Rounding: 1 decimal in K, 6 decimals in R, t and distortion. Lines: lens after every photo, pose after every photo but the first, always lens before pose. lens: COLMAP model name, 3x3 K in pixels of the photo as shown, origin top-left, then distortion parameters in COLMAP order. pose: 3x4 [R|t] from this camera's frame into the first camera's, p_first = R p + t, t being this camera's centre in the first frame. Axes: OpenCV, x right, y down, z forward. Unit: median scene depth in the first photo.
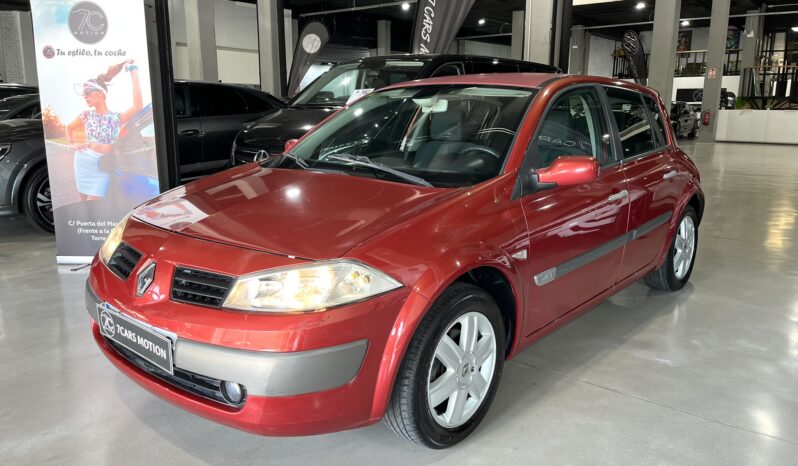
lens RADIAL K [[612.9, 0, 399.0], [0, 612.9, 233.0], [0, 0, 1]] dist [0.082995, -0.144121]
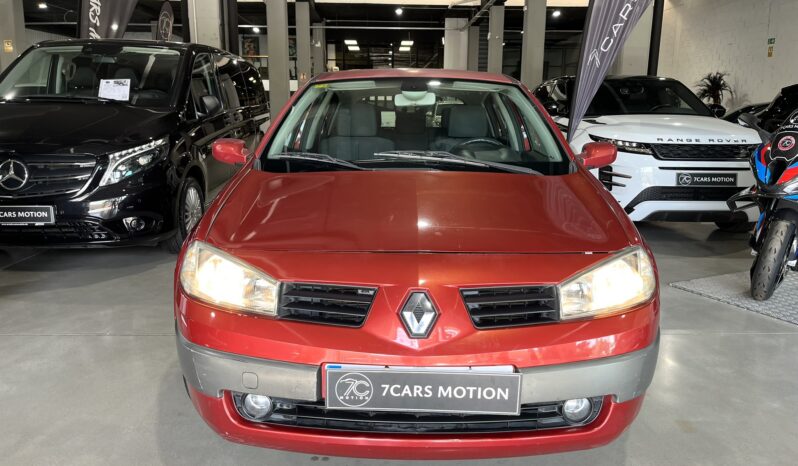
lens RADIAL K [[612.9, 0, 399.0], [0, 612.9, 233.0], [0, 0, 1]] dist [0.082995, -0.144121]
pose [[0.751682, -0.126223, 0.647334, -0.227447], [0.127150, 0.990837, 0.045556, -0.016338], [-0.647153, 0.048065, 0.760843, 0.105477]]
